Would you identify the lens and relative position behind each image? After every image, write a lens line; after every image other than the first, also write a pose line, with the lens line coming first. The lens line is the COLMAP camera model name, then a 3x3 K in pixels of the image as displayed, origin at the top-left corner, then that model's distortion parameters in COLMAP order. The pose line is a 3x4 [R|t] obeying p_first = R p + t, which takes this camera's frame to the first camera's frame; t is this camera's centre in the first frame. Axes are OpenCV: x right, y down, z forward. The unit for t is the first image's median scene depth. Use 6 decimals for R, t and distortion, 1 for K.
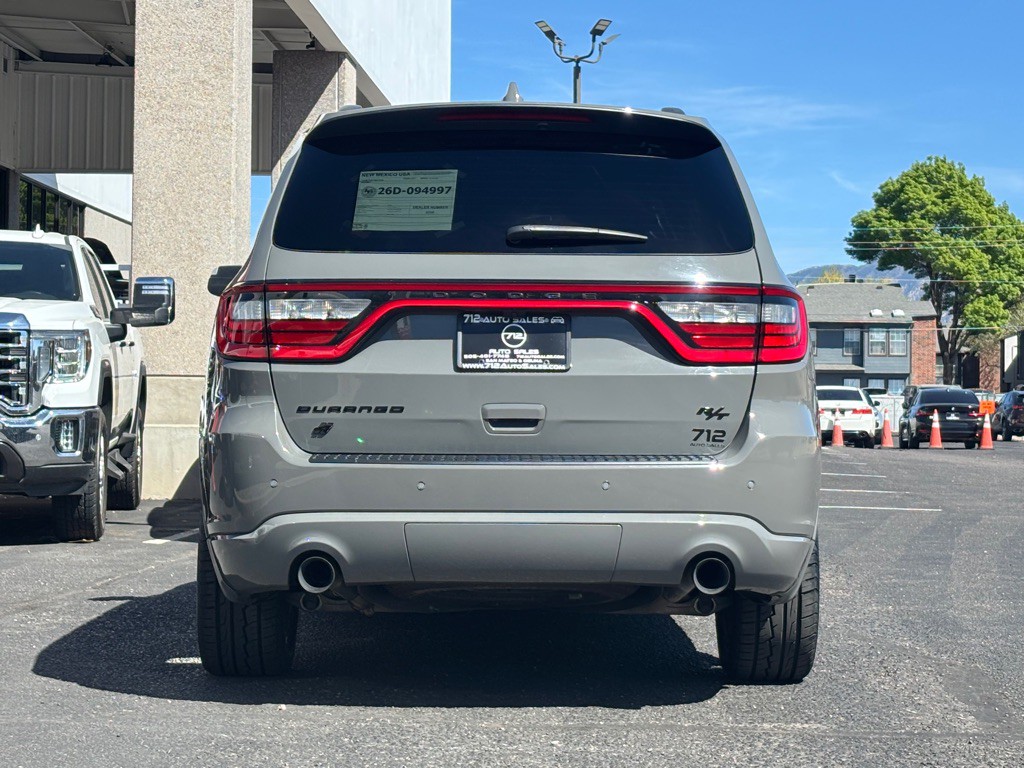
lens RADIAL K [[2767.0, 0, 568.1], [0, 2767.0, 415.6], [0, 0, 1]] dist [0.323152, -1.961260]
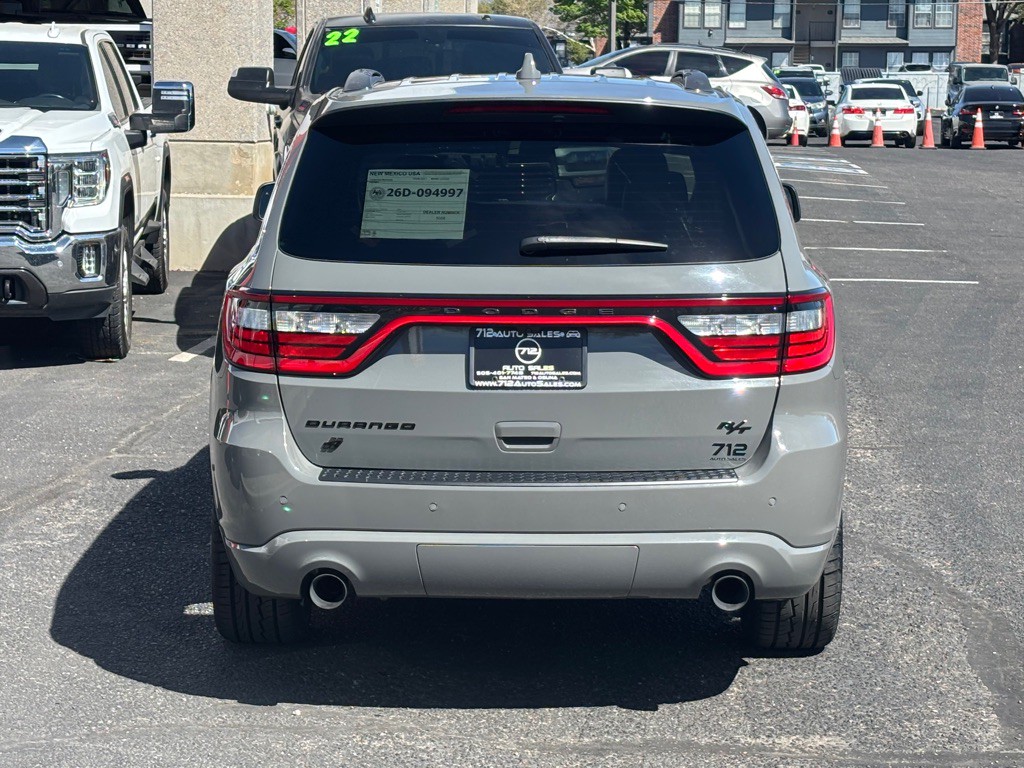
lens RADIAL K [[2714.8, 0, 528.4], [0, 2714.8, 428.1], [0, 0, 1]] dist [0.312227, -1.815266]
pose [[0.999500, 0.004108, -0.031345, 0.006781], [0.001964, 0.981538, 0.191257, -0.120600], [0.031552, -0.191223, 0.981039, 0.043044]]
